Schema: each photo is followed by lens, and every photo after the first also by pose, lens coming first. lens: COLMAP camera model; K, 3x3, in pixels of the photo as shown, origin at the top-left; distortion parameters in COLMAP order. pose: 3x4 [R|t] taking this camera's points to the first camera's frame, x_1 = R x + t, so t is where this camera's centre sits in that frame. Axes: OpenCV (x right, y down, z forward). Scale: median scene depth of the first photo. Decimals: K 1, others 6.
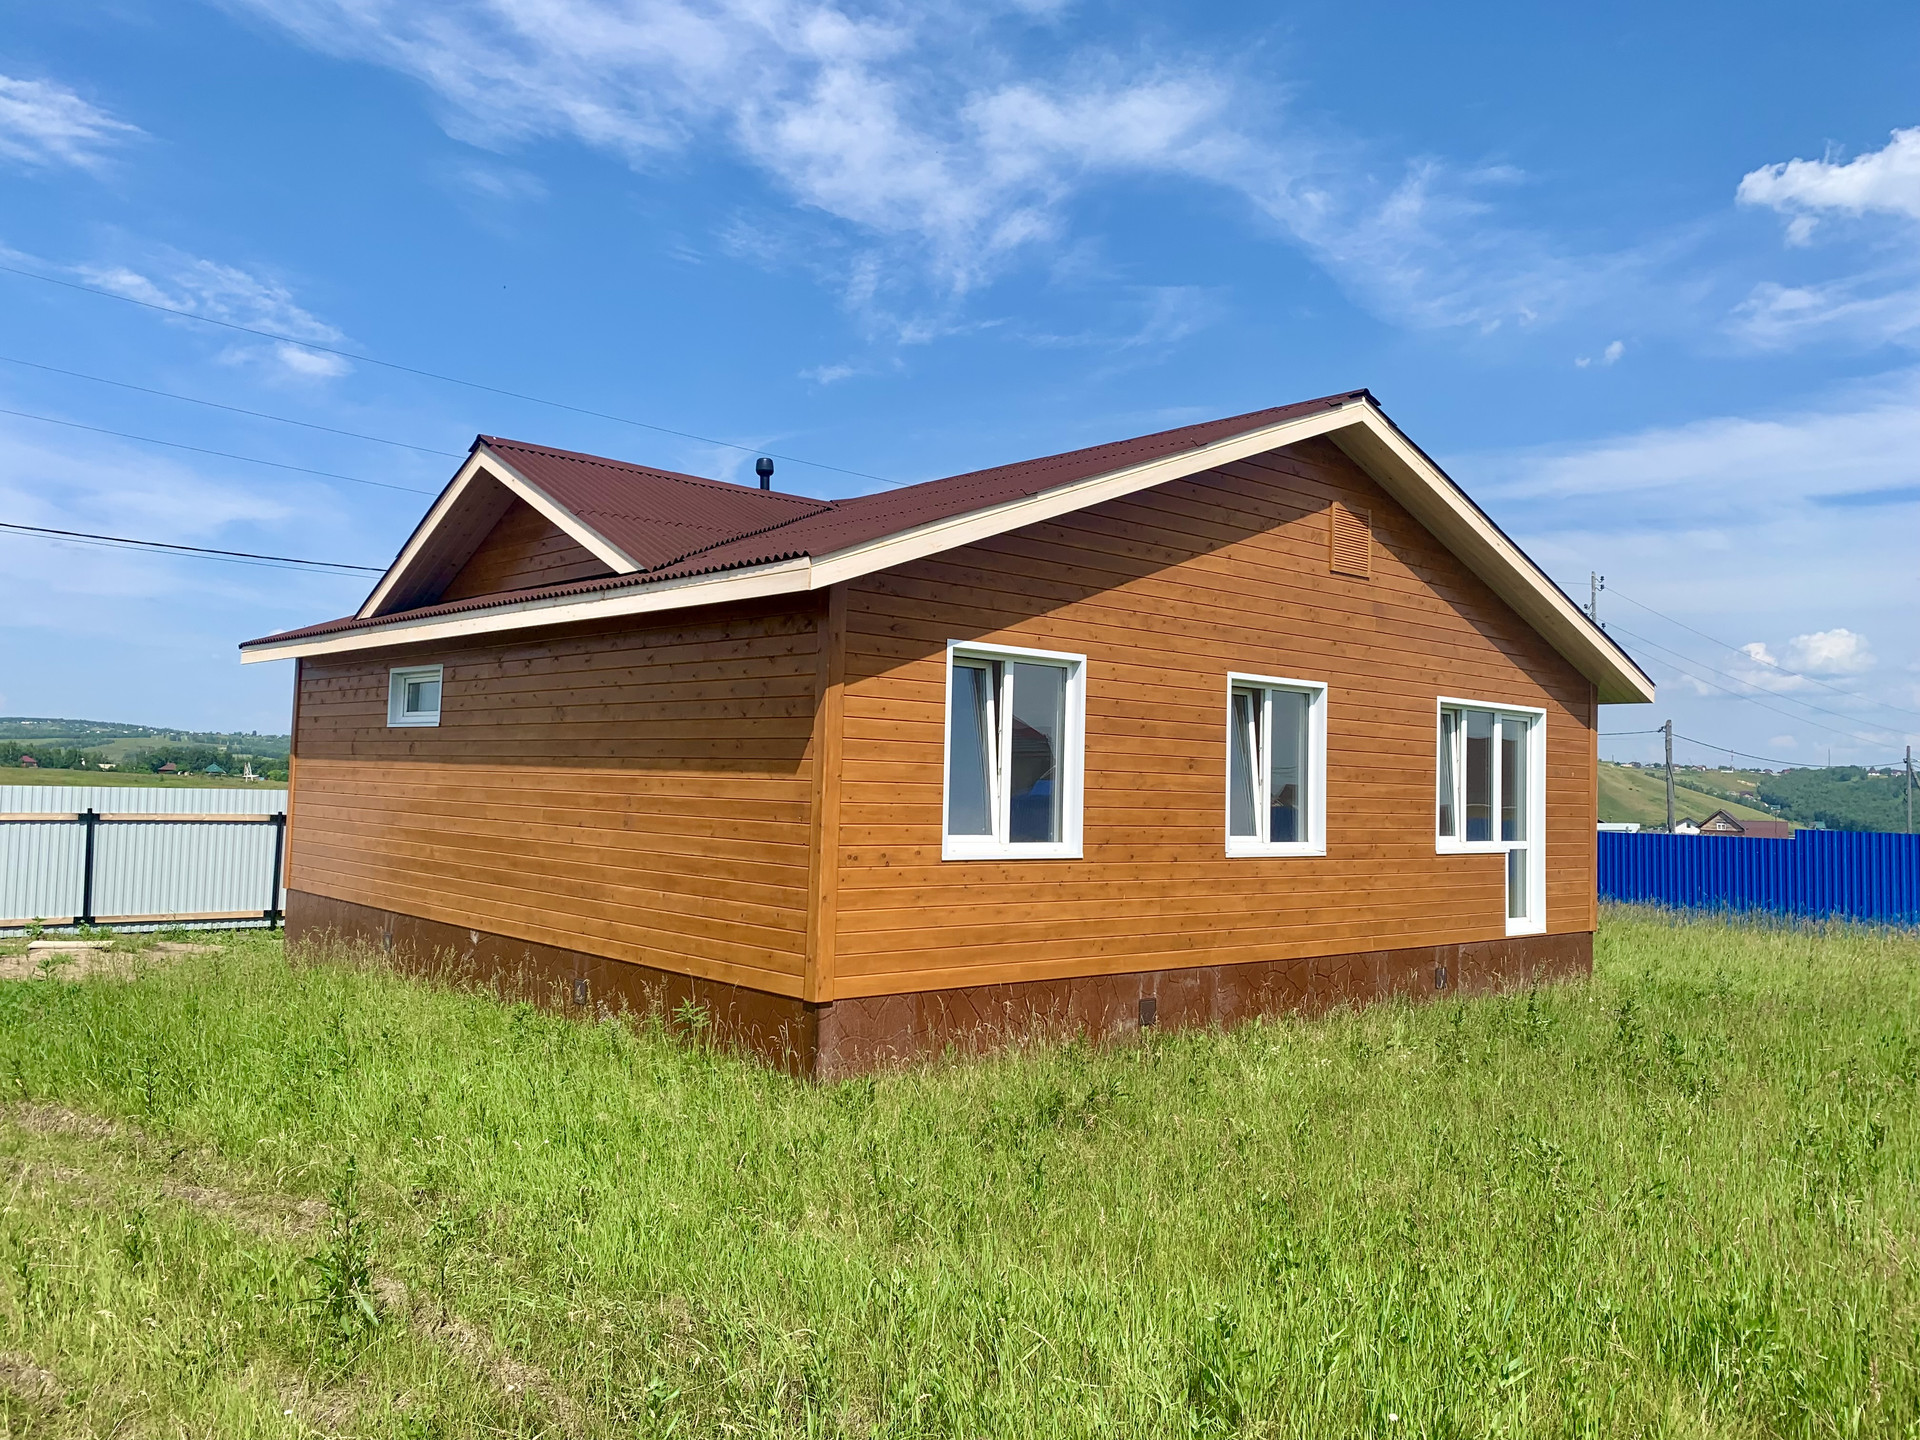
lens RADIAL K [[1467.6, 0, 960.0], [0, 1467.6, 720.0], [0, 0, 1]] dist [0.114410, -0.186360]
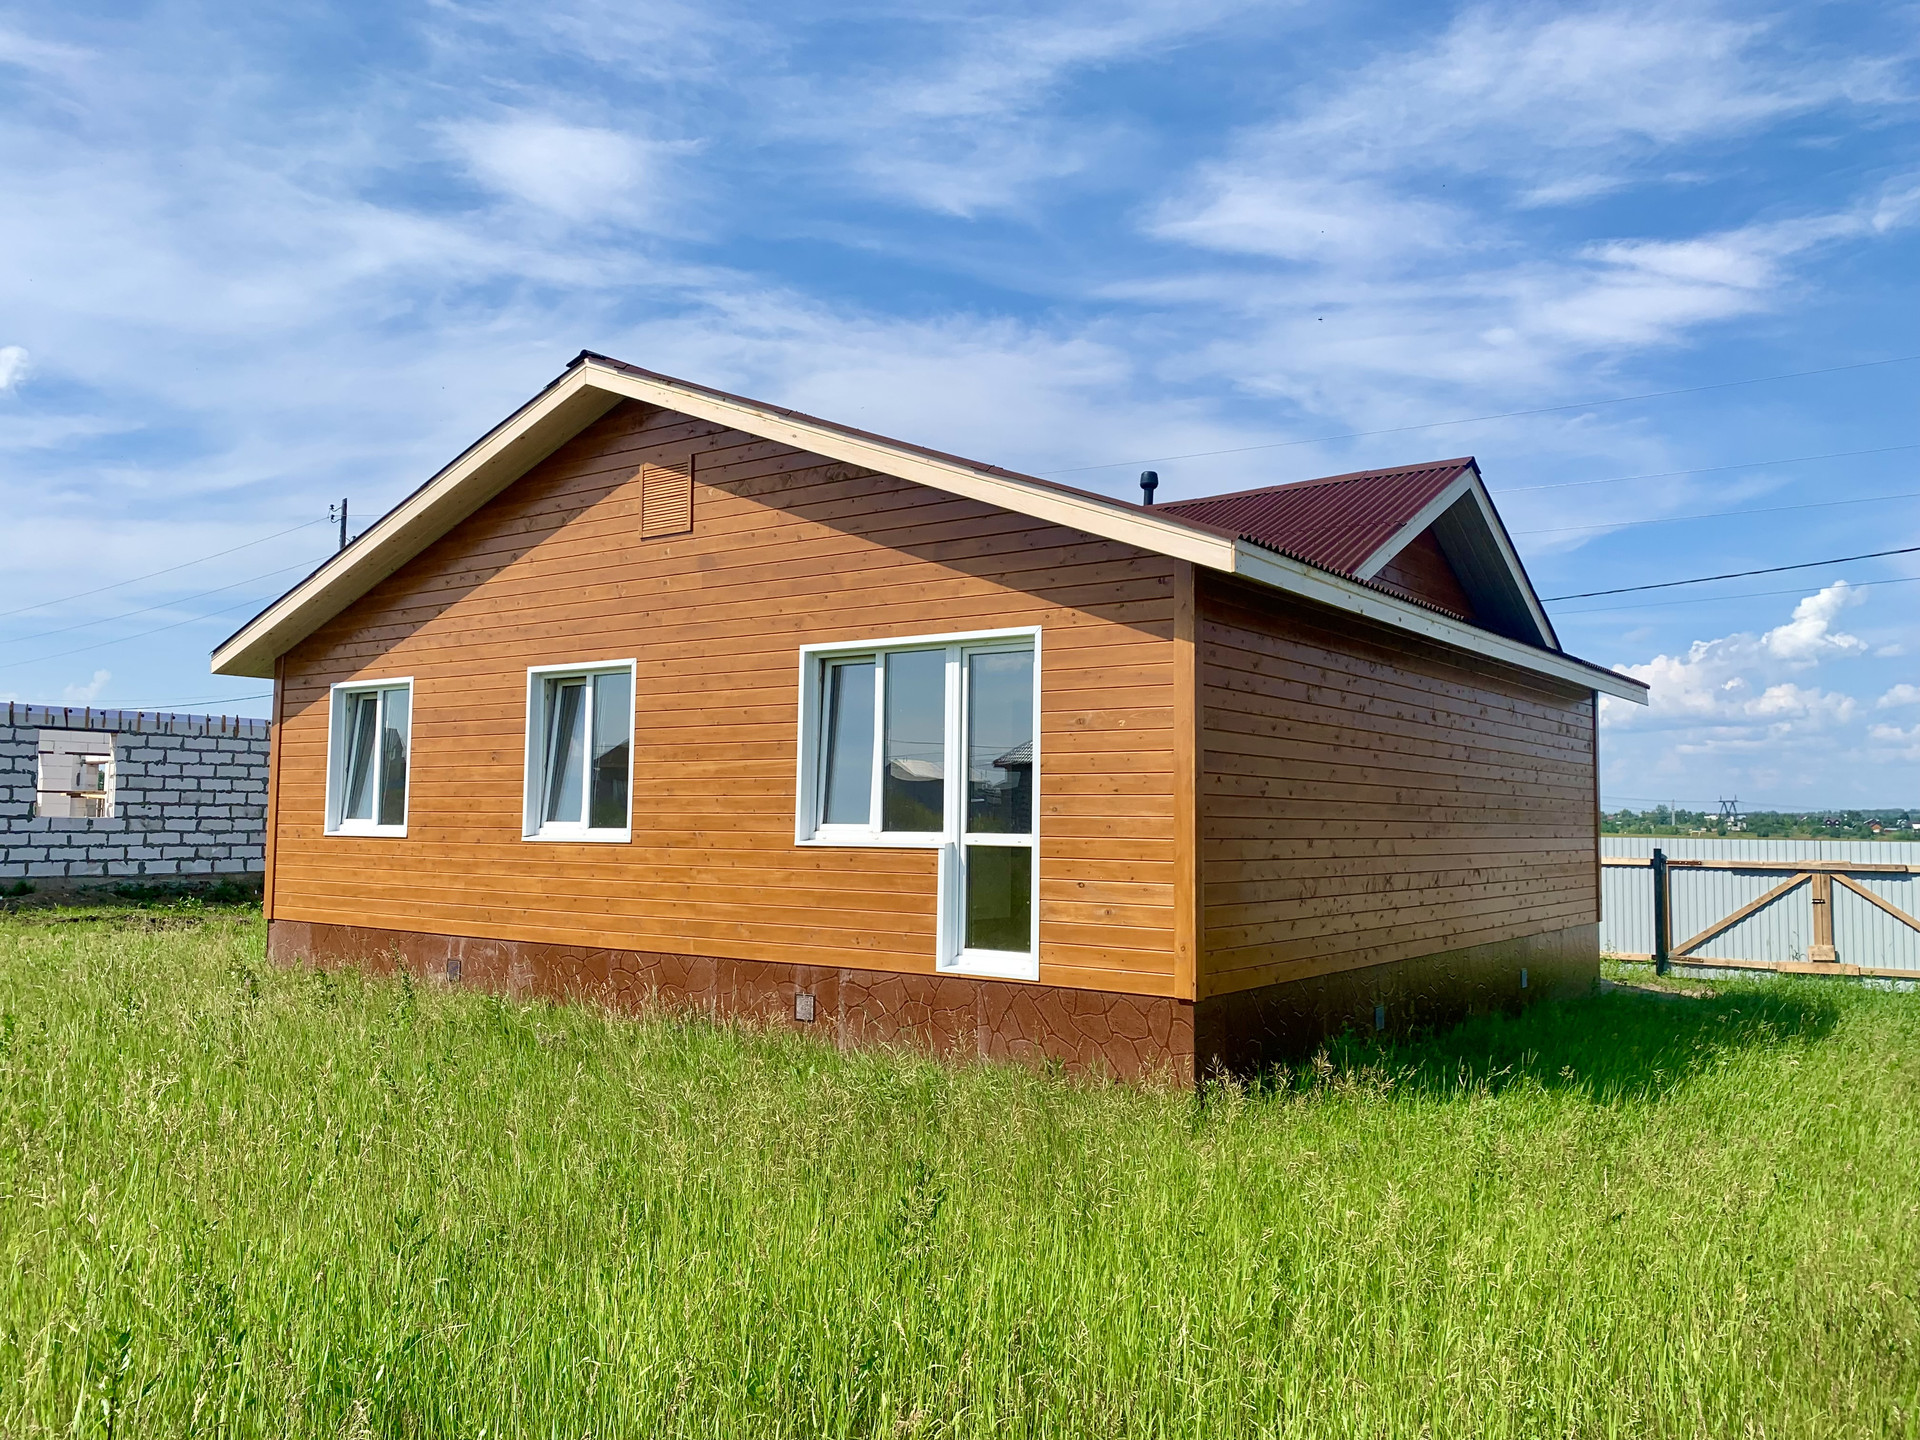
lens RADIAL K [[1467.6, 0, 960.0], [0, 1467.6, 720.0], [0, 0, 1]] dist [0.114410, -0.186360]
pose [[0.203084, -0.091720, -0.974856, 1.104942], [0.041683, 0.995510, -0.084980, 0.093990], [0.978274, -0.023377, 0.205996, 0.927603]]
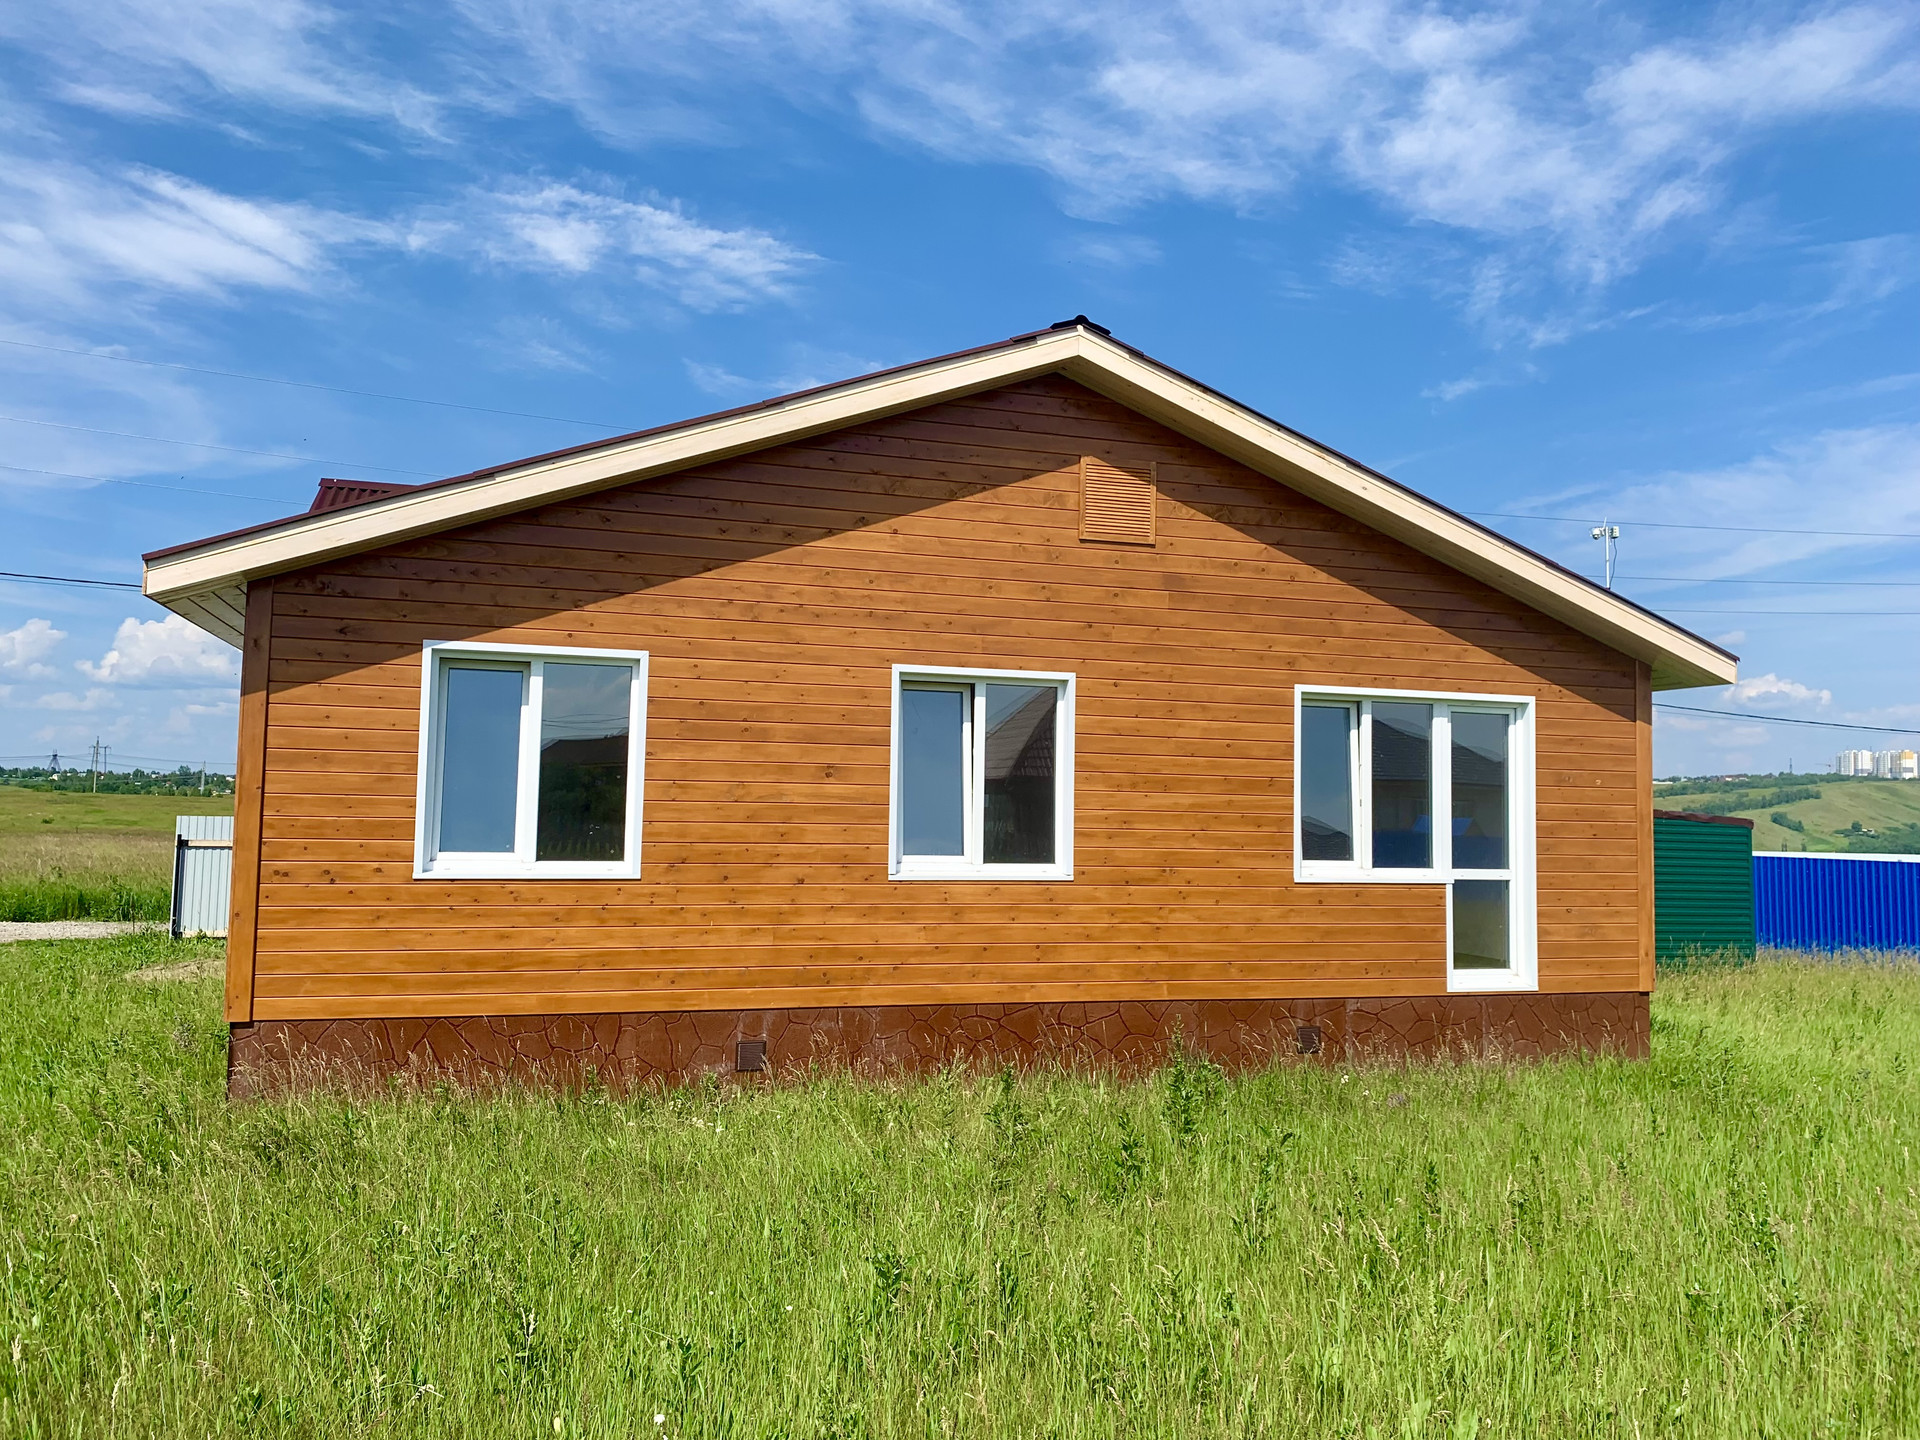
lens RADIAL K [[1474.9, 0, 960.0], [0, 1474.9, 720.0], [0, 0, 1]] dist [0.176569, -0.448265]
pose [[0.912886, -0.037063, -0.406528, 0.485825], [0.025512, 0.999103, -0.033800, 0.025698], [0.407416, 0.020484, 0.913013, 0.194754]]
